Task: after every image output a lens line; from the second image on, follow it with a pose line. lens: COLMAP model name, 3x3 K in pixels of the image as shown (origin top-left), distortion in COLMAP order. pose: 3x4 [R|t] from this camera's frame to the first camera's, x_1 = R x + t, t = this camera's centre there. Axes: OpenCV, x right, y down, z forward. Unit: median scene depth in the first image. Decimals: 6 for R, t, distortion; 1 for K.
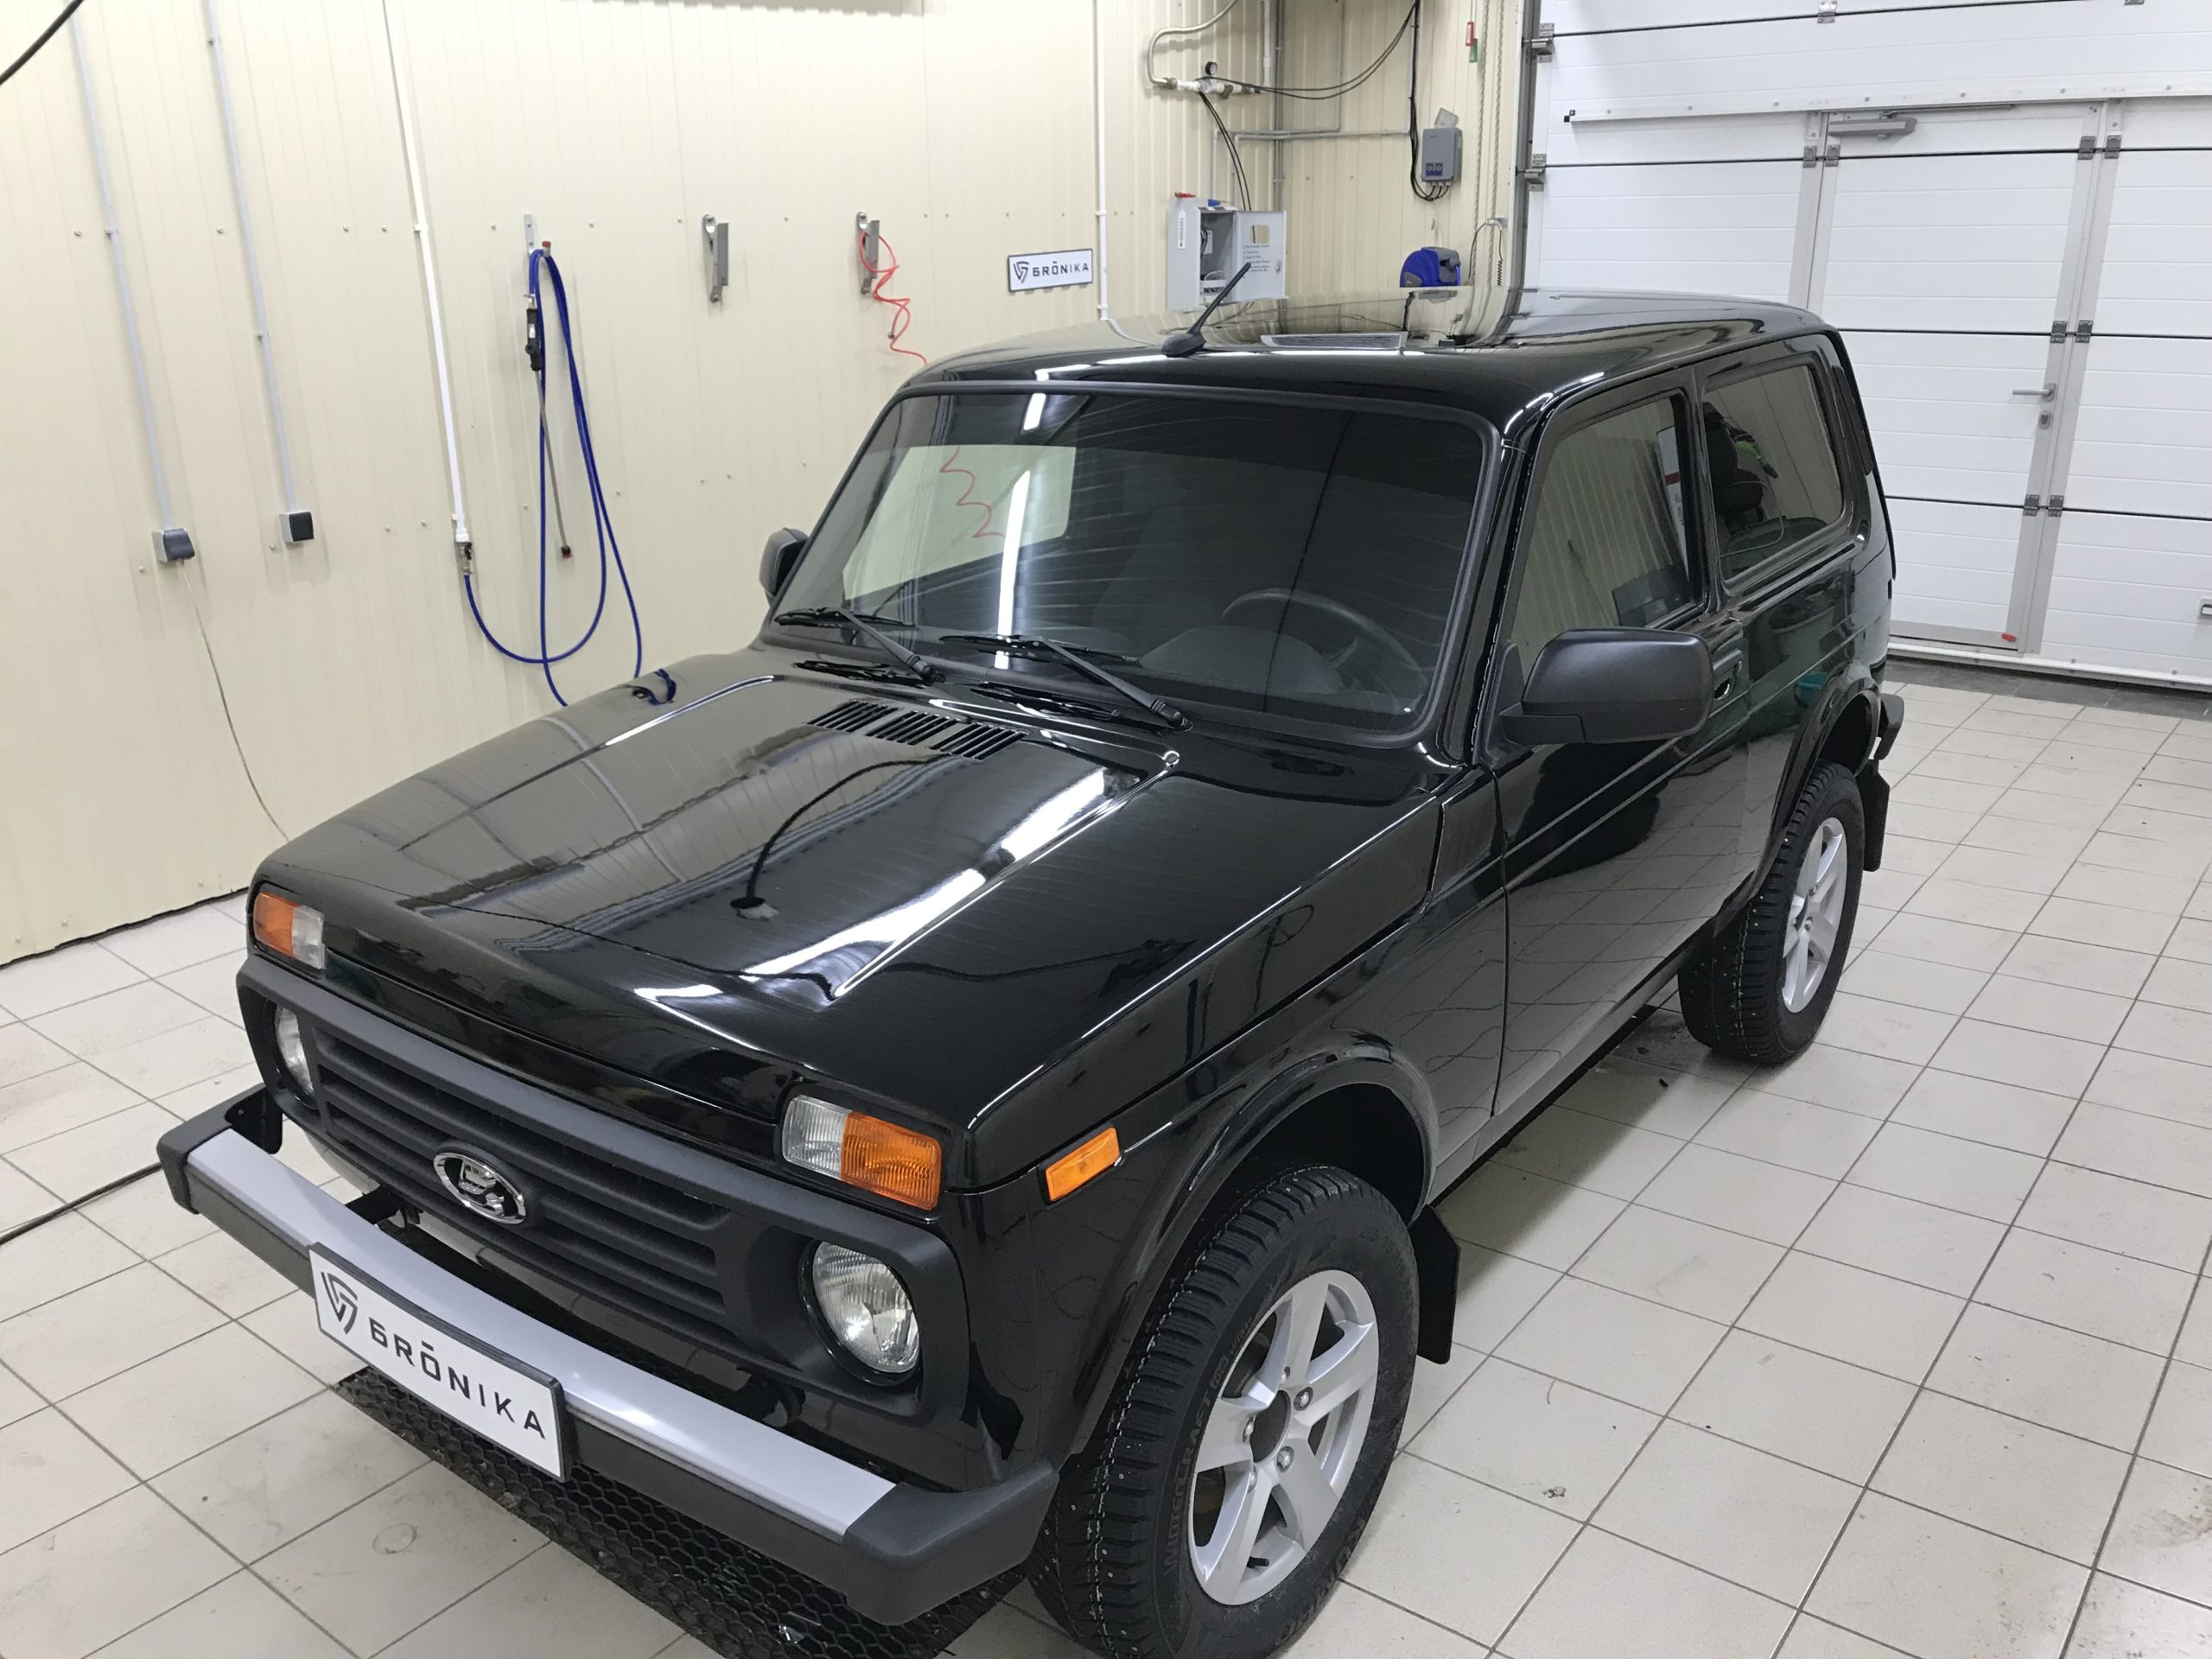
lens RADIAL K [[1828.1, 0, 1102.2], [0, 1828.1, 812.2], [0, 0, 1]] dist [0.024072, -0.024265]
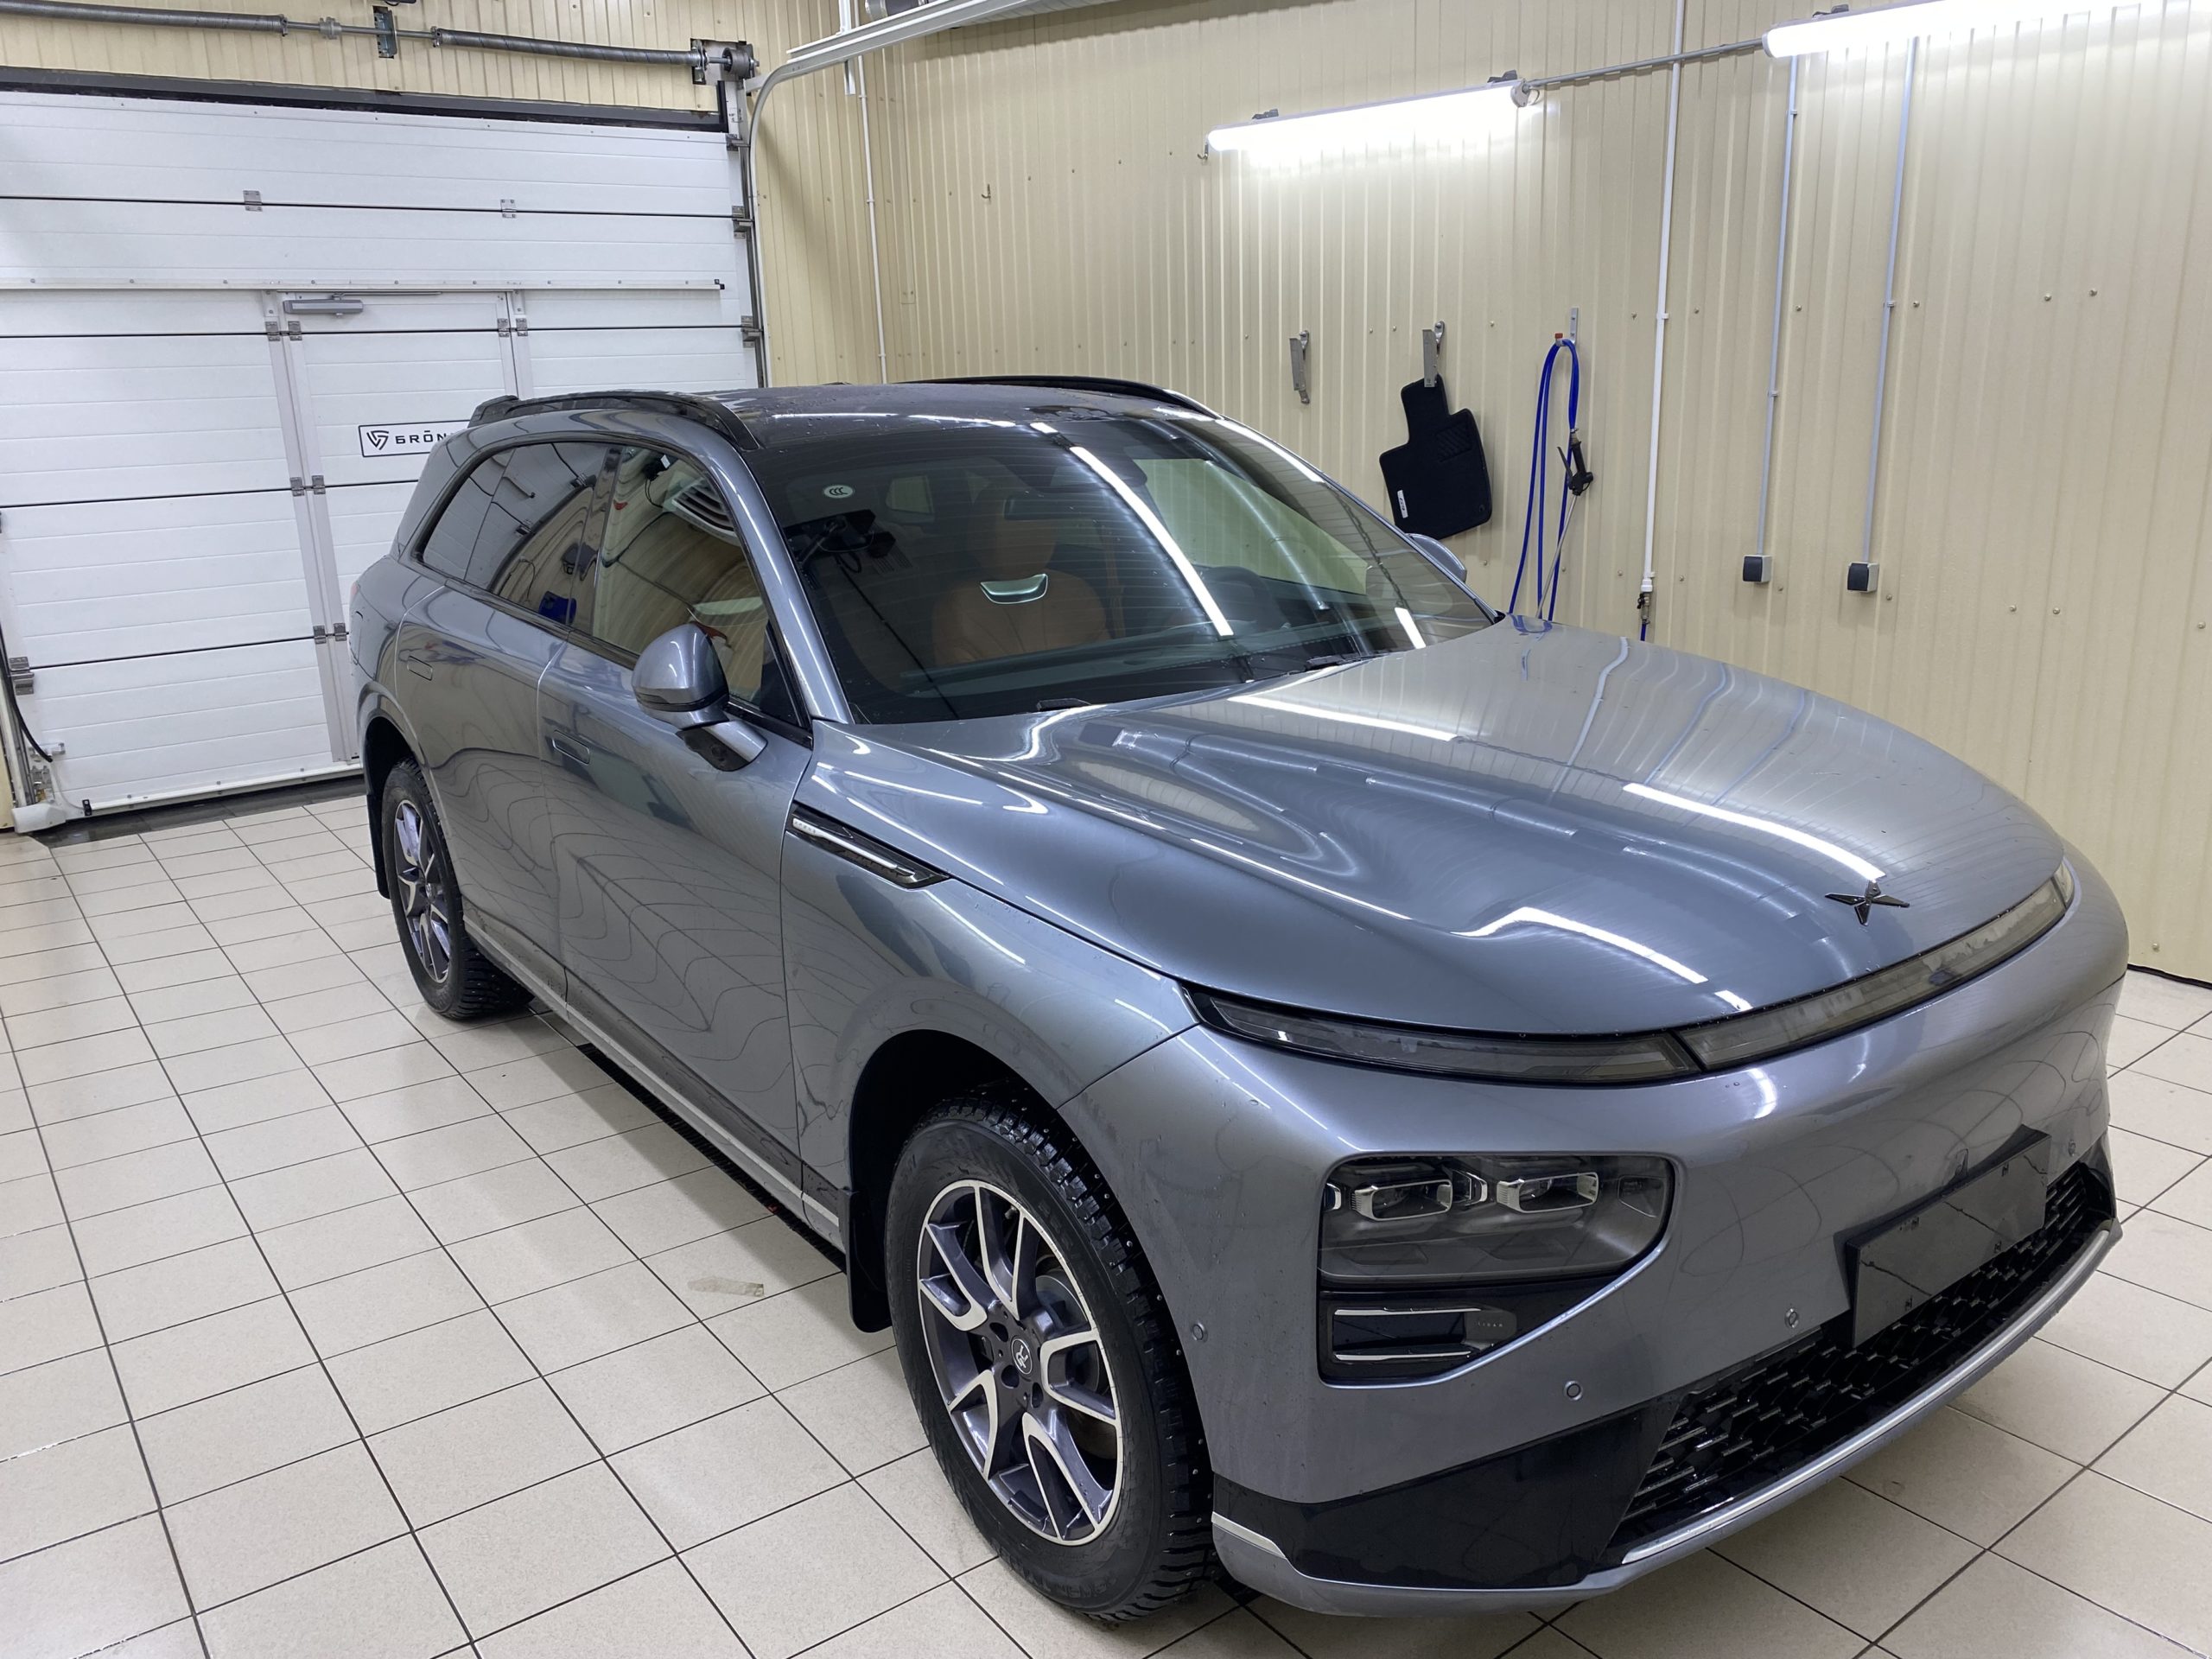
lens RADIAL K [[1703.5, 0, 1106.4], [0, 1703.5, 810.5], [0, 0, 1]] dist [0.011037, 0.001347]
pose [[0.267901, -0.237978, 0.933593, -0.479636], [0.334183, 0.931807, 0.141627, -0.075759], [-0.903632, 0.274049, 0.329160, 0.310095]]
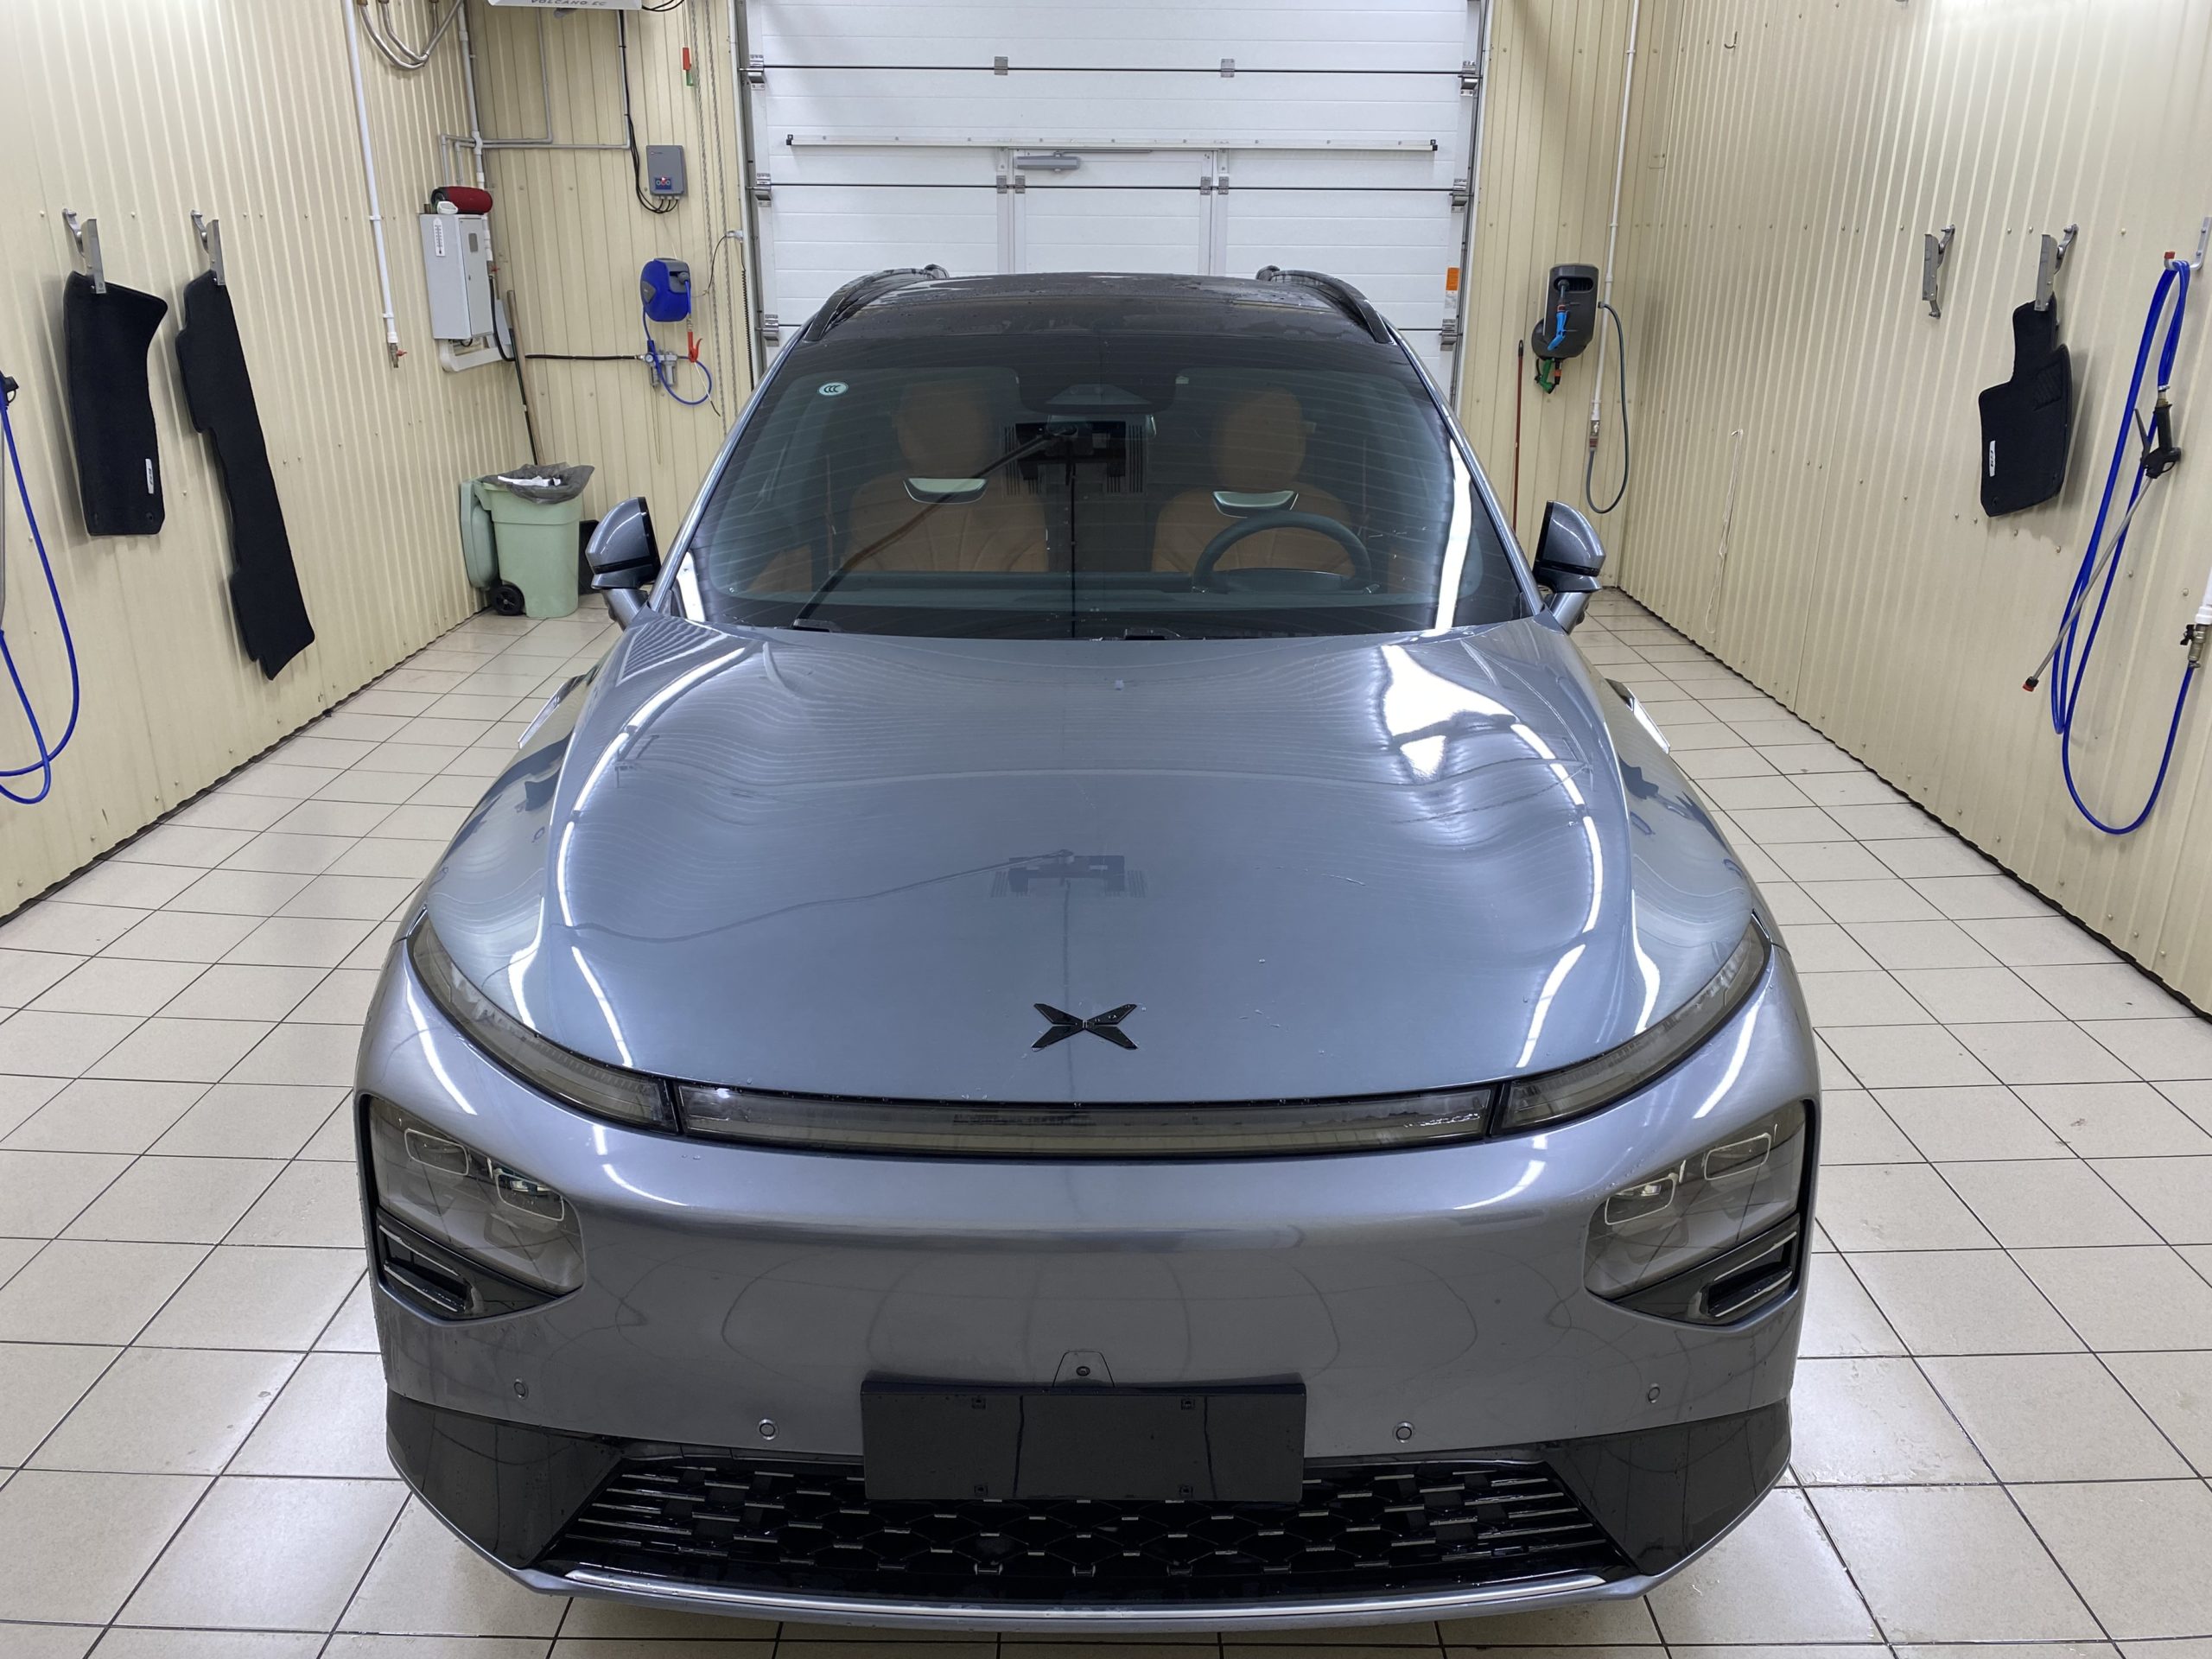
lens RADIAL K [[1703.5, 0, 1105.8], [0, 1703.5, 814.9], [0, 0, 1]] dist [0.011037, 0.001347]
pose [[0.791605, -0.183331, 0.582881, -0.292760], [0.175182, 0.981977, 0.070944, -0.016296], [-0.585382, 0.045950, 0.809454, 0.067060]]
